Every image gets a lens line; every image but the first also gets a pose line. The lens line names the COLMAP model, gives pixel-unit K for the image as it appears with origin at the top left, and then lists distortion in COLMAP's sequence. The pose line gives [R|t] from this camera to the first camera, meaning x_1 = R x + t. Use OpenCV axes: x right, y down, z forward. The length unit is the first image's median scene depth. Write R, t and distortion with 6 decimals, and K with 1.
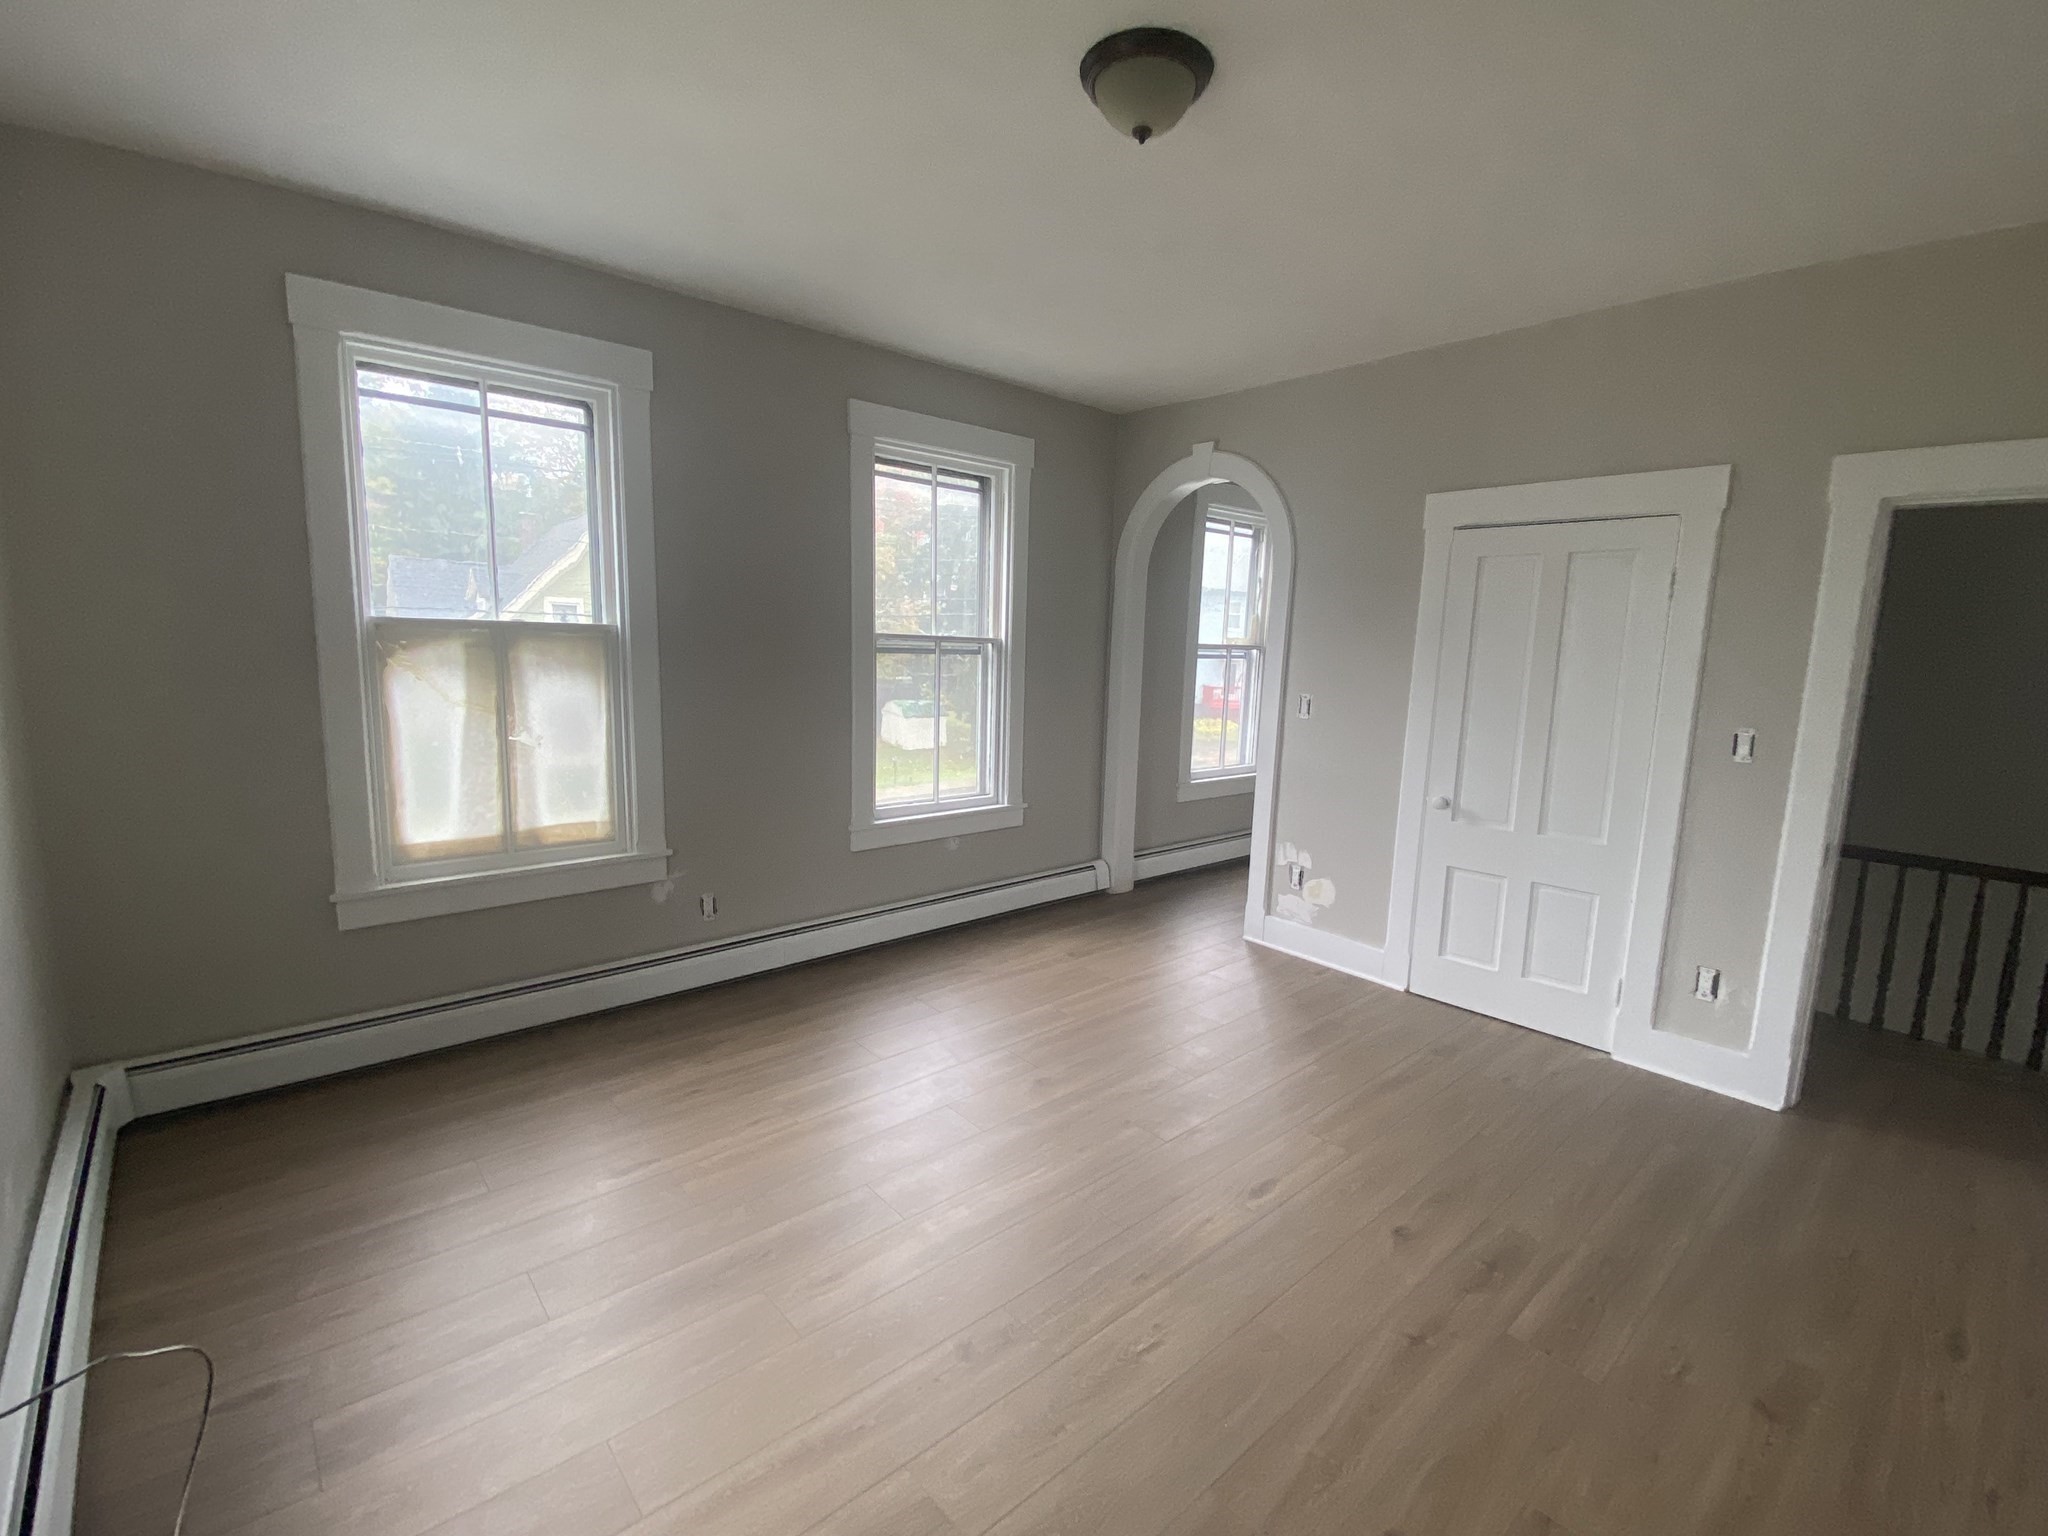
lens RADIAL K [[903.9, 0, 1005.6], [0, 903.9, 782.1], [0, 0, 1]] dist [-0.003966, -0.006714]
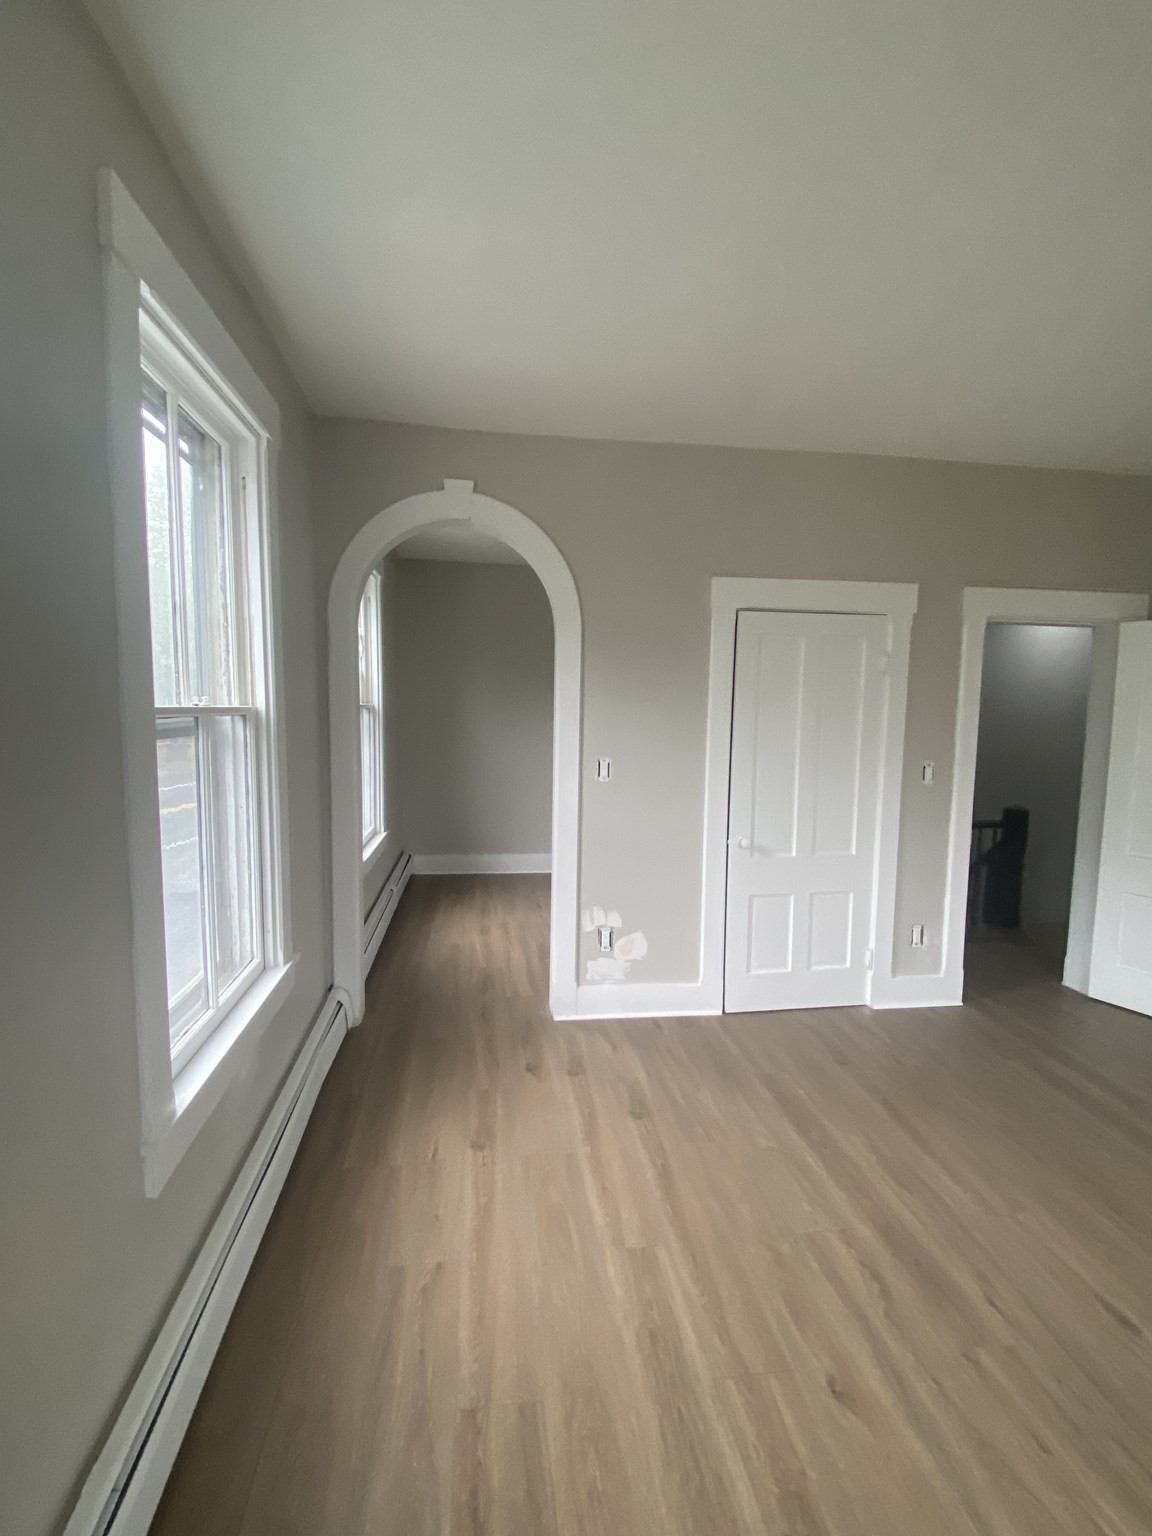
lens RADIAL K [[678.0, 0, 578.9], [0, 678.0, 760.2], [0, 0, 1]] dist [-0.003966, -0.006714]
pose [[0.550423, -0.088378, 0.830195, -0.301649], [0.126801, 0.991695, 0.021500, -0.112219], [-0.825201, 0.093436, 0.557058, 0.598519]]
